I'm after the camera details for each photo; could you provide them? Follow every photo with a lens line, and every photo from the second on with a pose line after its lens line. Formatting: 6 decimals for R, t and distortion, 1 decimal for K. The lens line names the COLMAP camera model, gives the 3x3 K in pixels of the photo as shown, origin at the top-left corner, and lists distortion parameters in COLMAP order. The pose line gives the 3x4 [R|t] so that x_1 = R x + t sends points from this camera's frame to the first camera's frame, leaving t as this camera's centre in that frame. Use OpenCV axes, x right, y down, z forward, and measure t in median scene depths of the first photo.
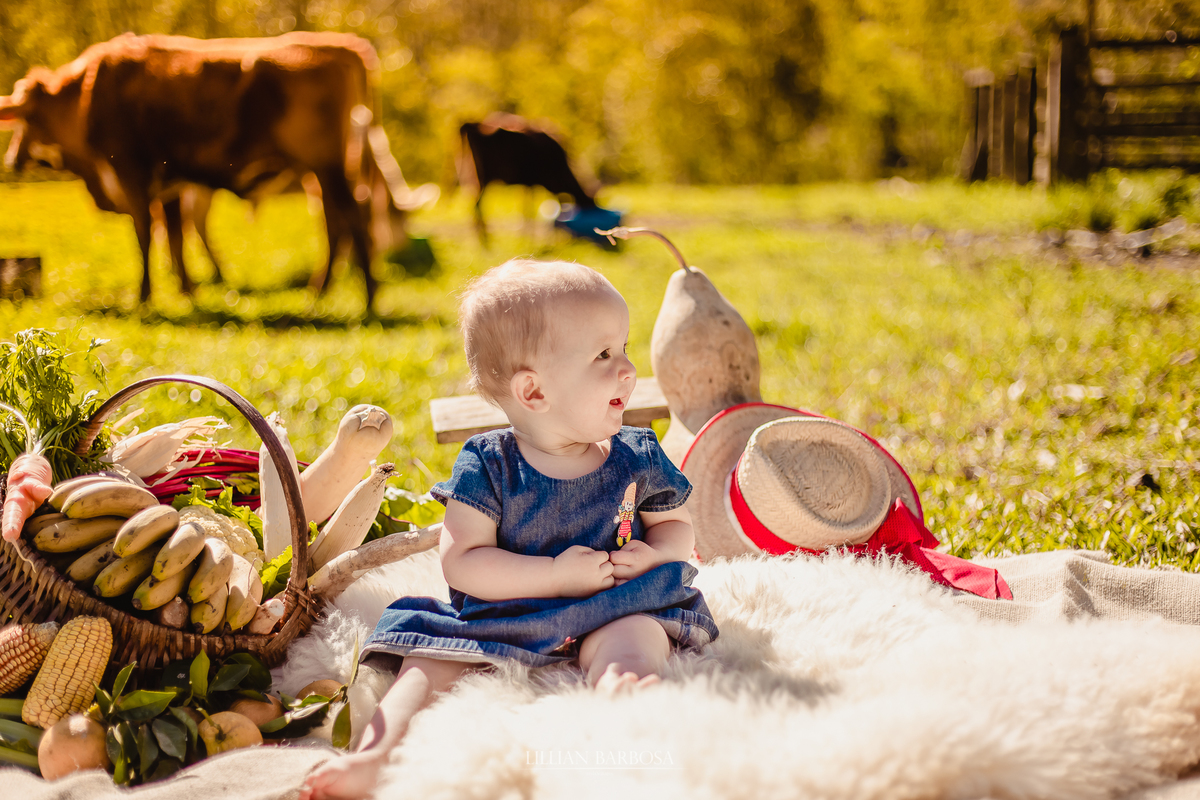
lens RADIAL K [[1685.1, 0, 600.0], [0, 1685.1, 400.0], [0, 0, 1]] dist [0.117133, -0.018109]
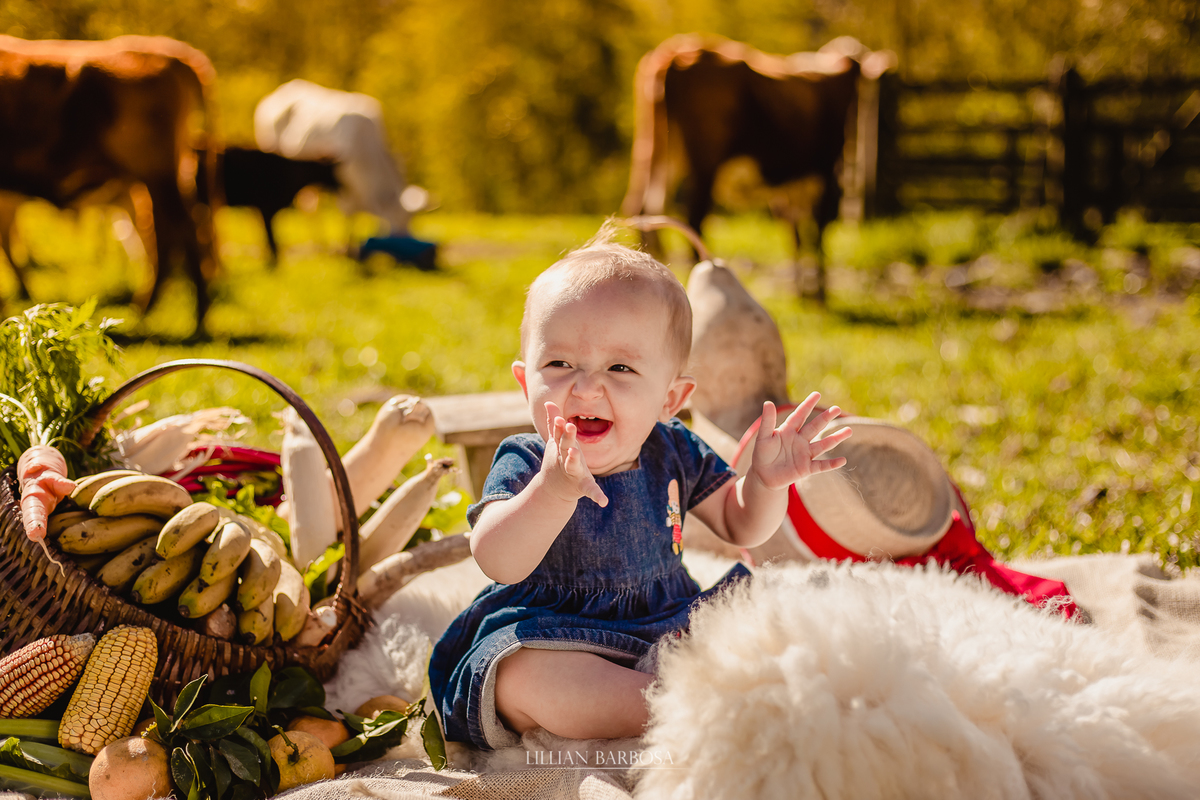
lens RADIAL K [[1685.1, 0, 600.0], [0, 1685.1, 400.0], [0, 0, 1]] dist [0.117133, -0.018109]
pose [[0.991972, 0.011317, 0.125953, -0.163878], [-0.008831, 0.999755, -0.020277, 0.024515], [-0.126151, 0.019001, 0.991829, 0.085135]]
